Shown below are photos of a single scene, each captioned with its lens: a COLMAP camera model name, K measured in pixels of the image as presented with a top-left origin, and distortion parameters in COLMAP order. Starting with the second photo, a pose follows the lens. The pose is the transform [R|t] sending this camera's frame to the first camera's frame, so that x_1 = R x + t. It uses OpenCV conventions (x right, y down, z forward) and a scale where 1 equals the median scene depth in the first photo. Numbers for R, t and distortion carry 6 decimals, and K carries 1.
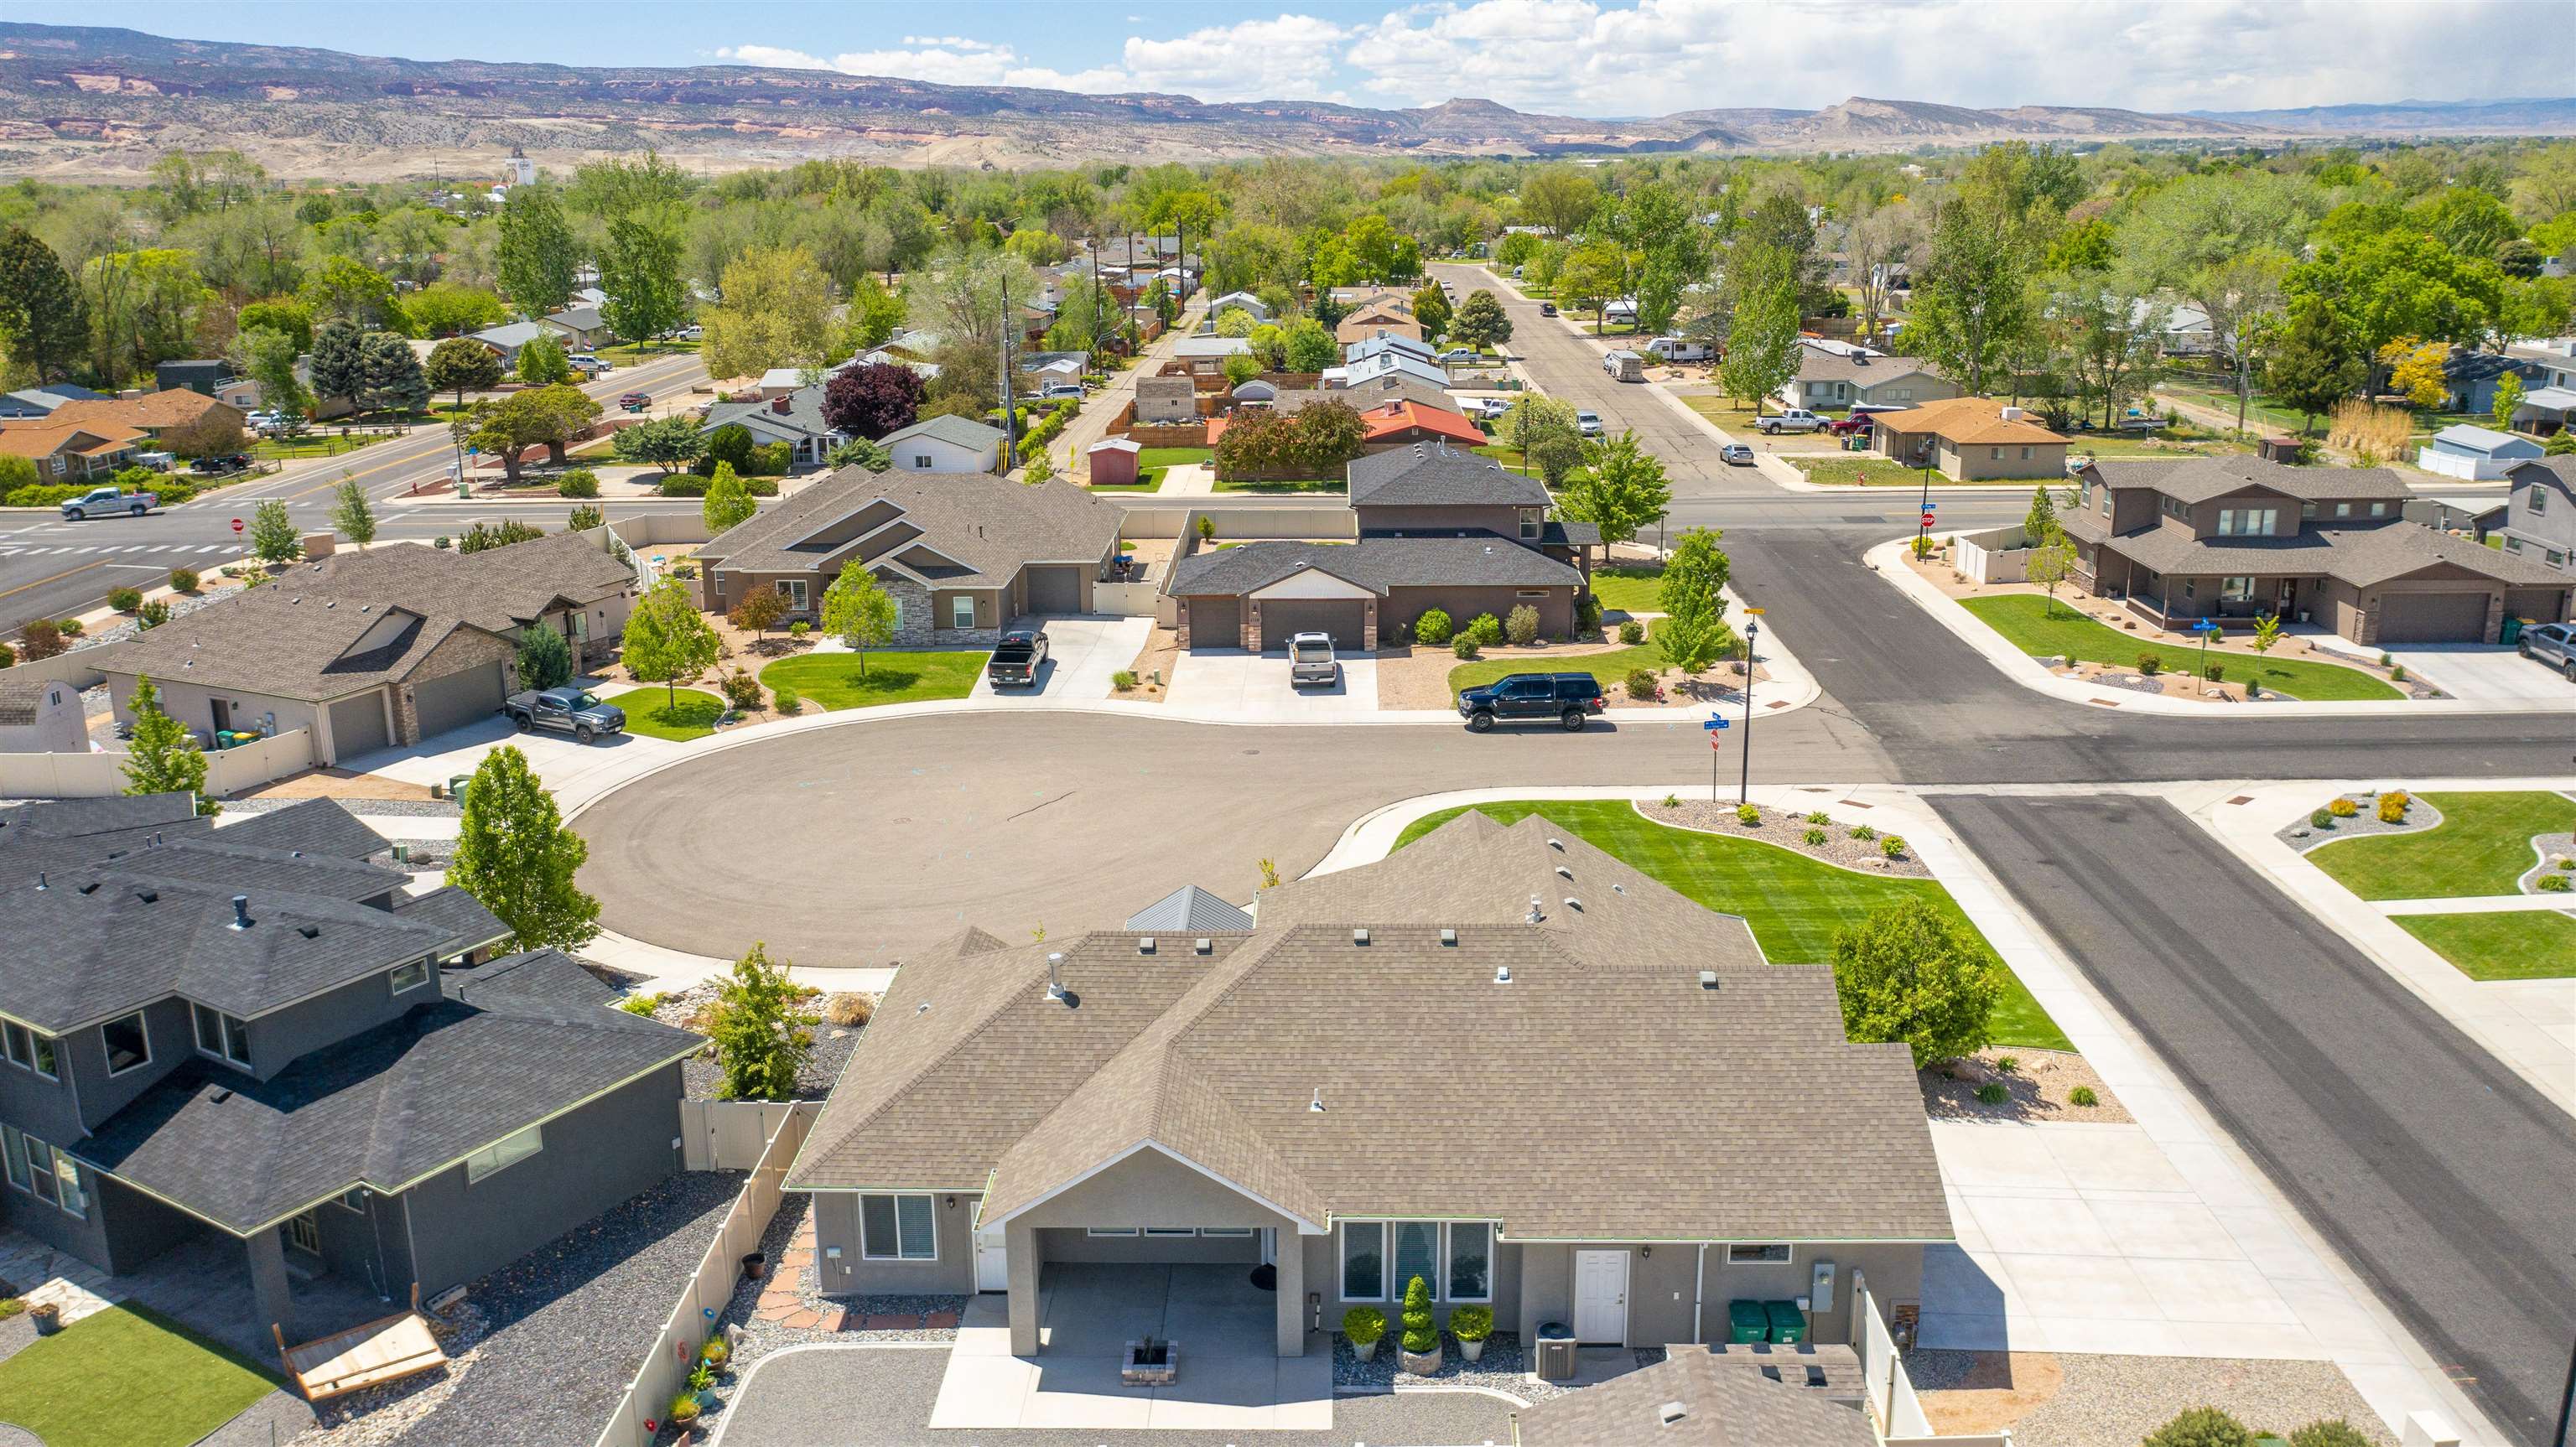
lens RADIAL K [[2054.3, 0, 1262.9], [0, 2054.3, 724.9], [0, 0, 1]] dist [-0.008464, -0.000337]
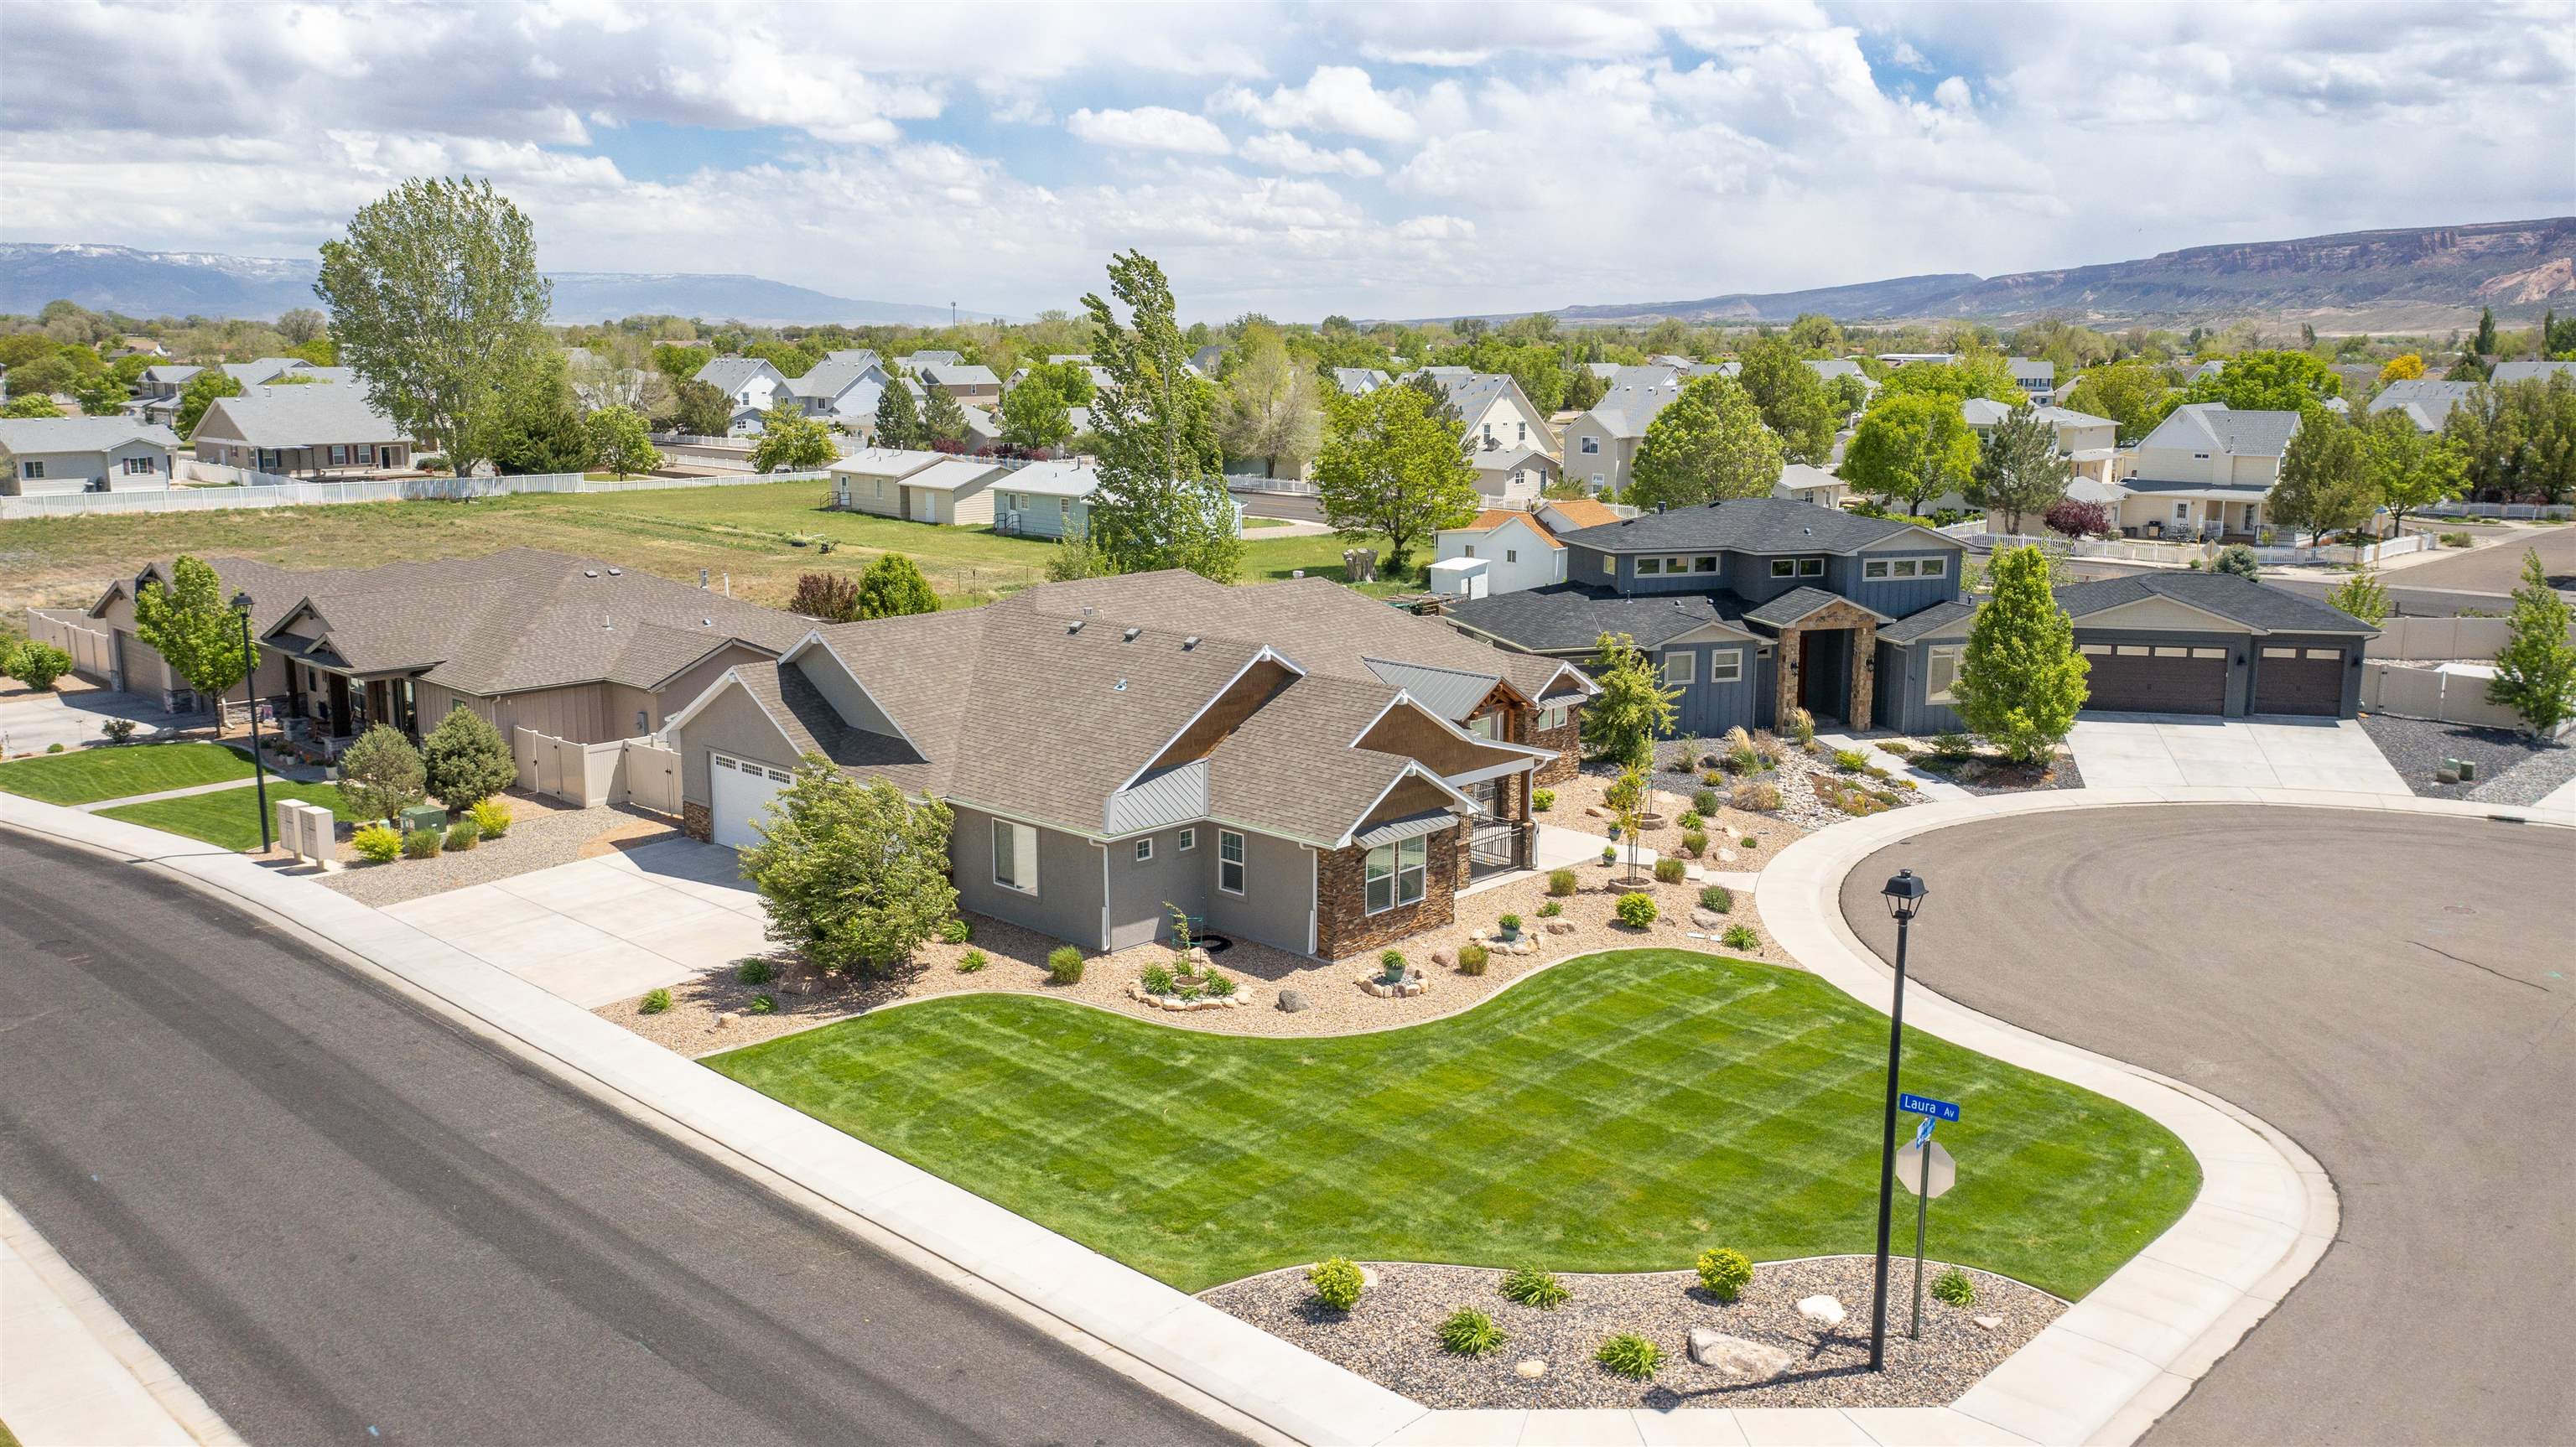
lens RADIAL K [[2037.3, 0, 1290.3], [0, 2037.3, 712.7], [0, 0, 1]] dist [-0.009934, -0.003094]
pose [[-0.661585, 0.149622, -0.734792, 0.946180], [-0.191537, 0.913669, 0.358500, -0.301319], [0.724996, 0.377918, -0.575811, 1.877308]]
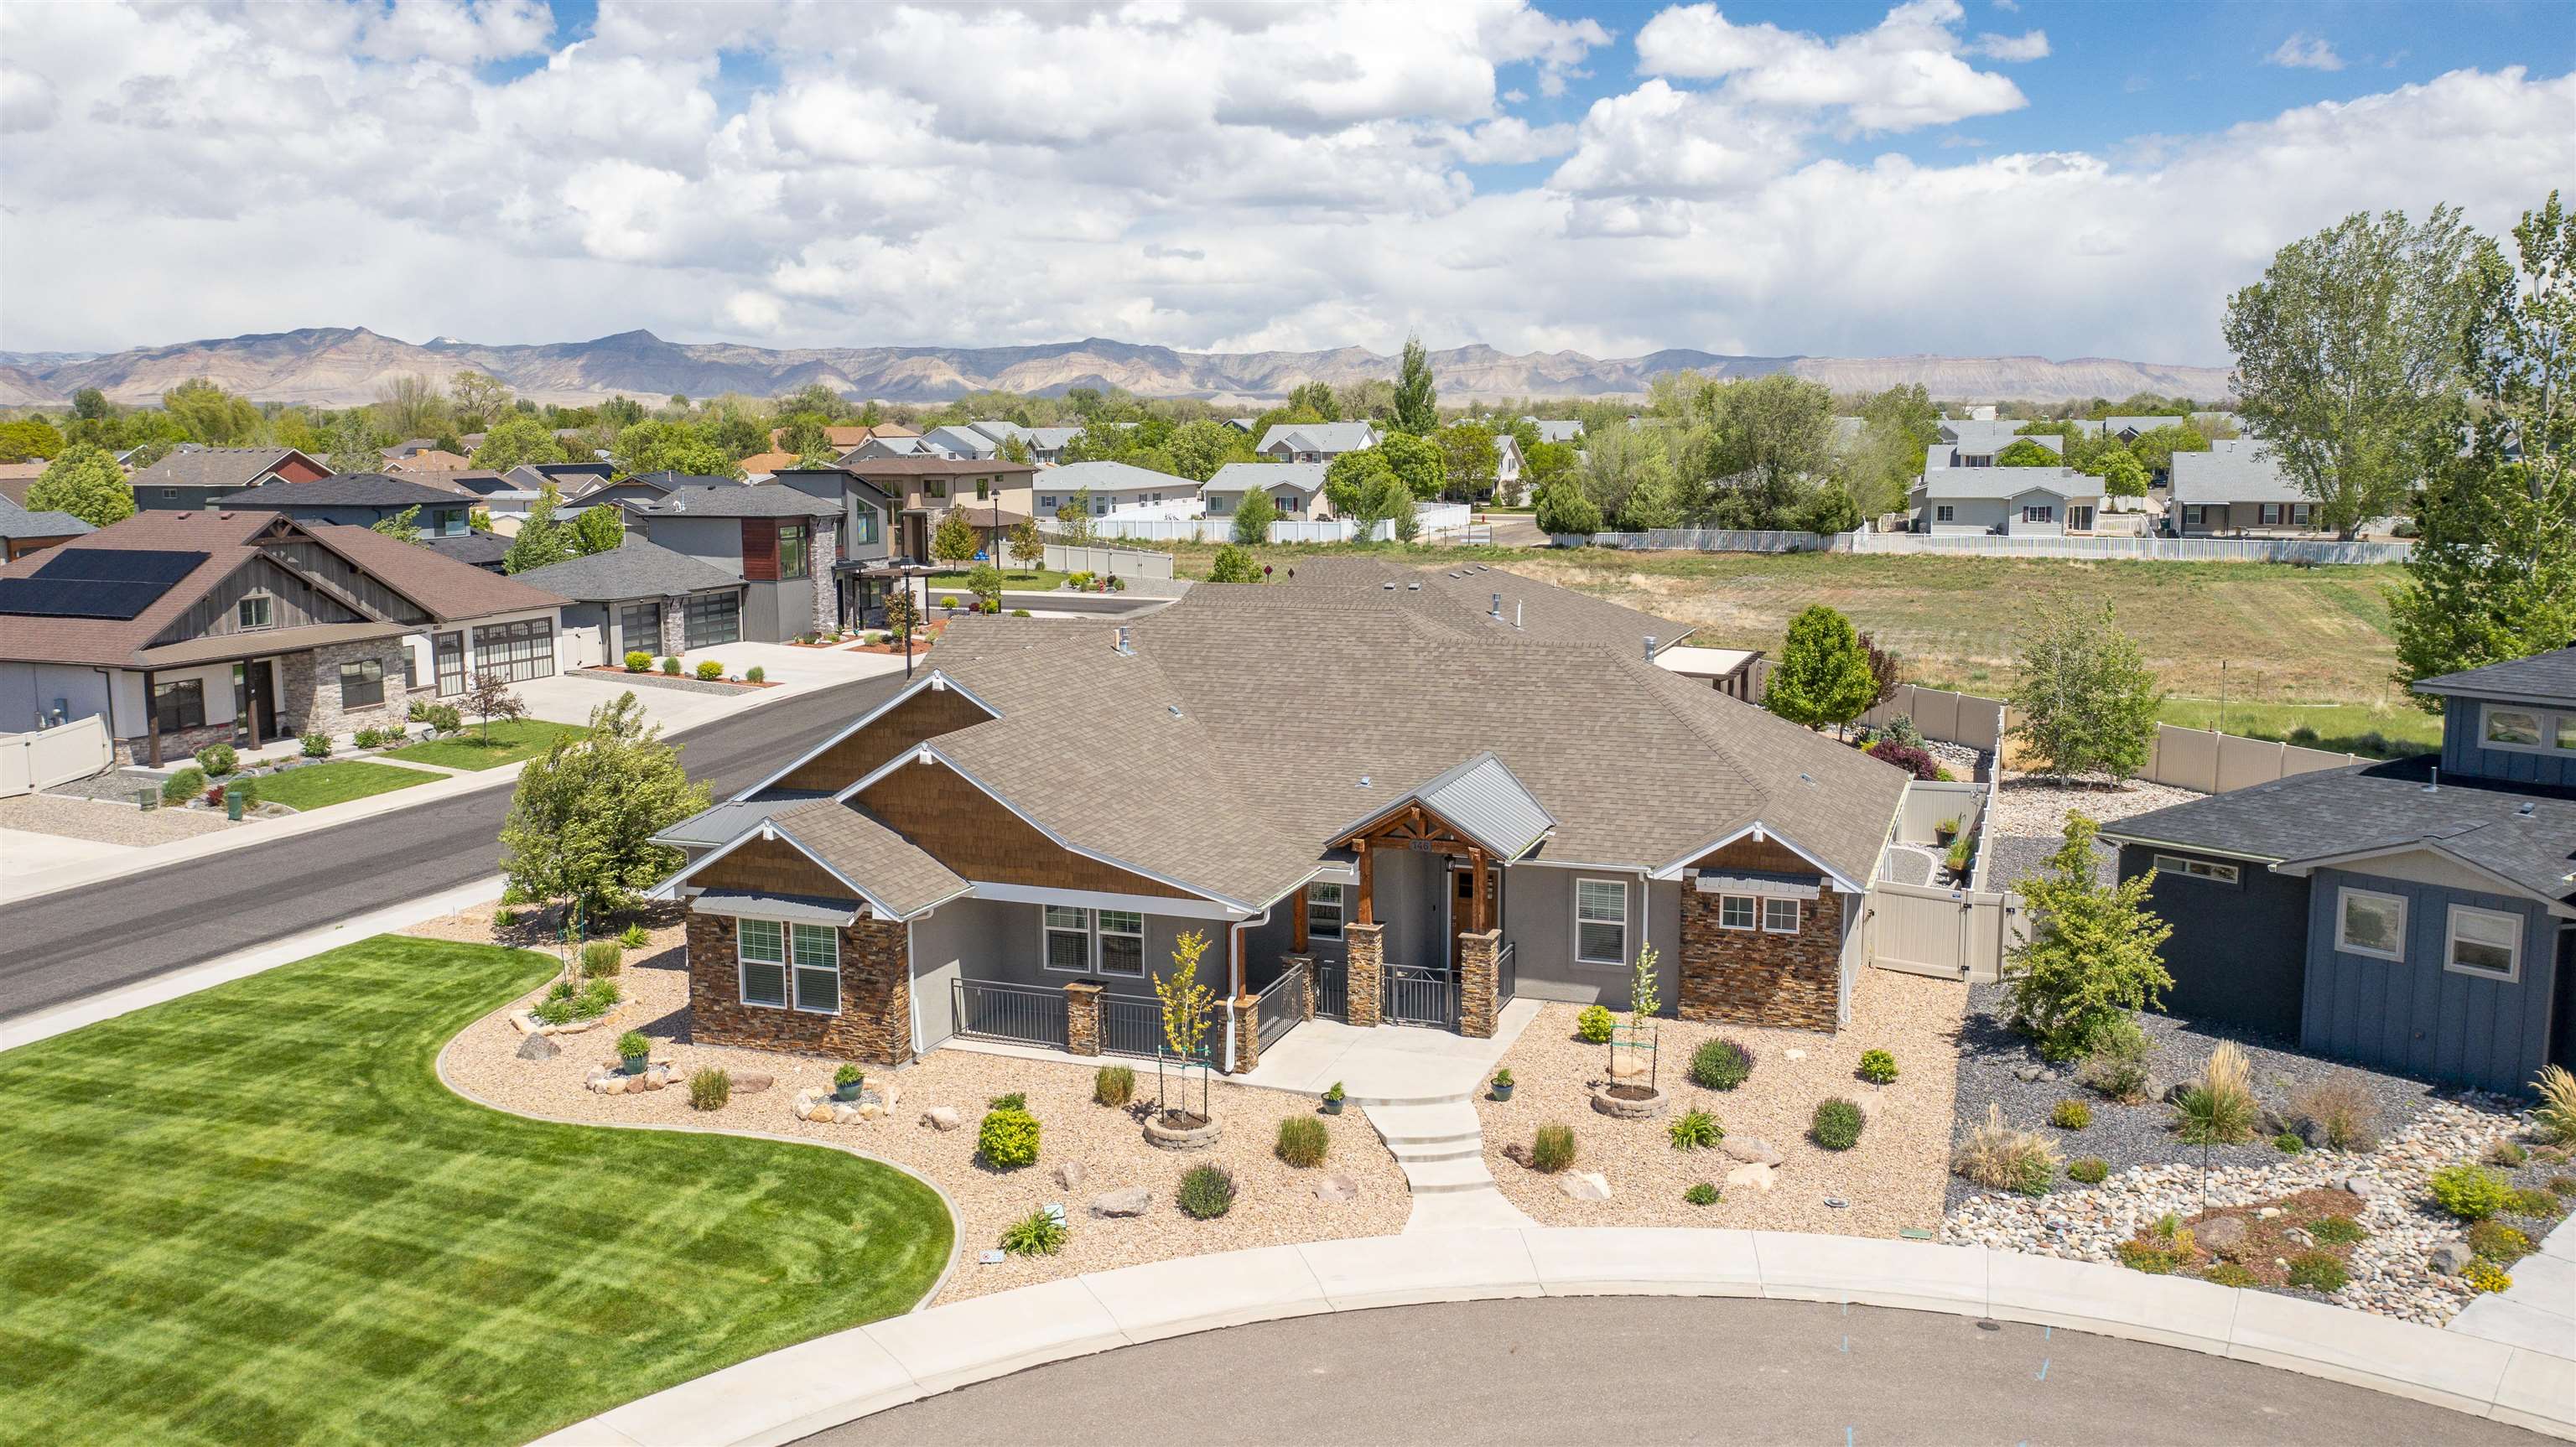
lens RADIAL K [[2037.3, 0, 1290.3], [0, 2037.3, 712.7], [0, 0, 1]] dist [-0.009934, -0.003094]
pose [[-0.949582, -0.023879, 0.312609, -0.246266], [0.101928, 0.919416, 0.379848, -0.242176], [-0.296488, 0.392560, -0.870627, 1.948574]]
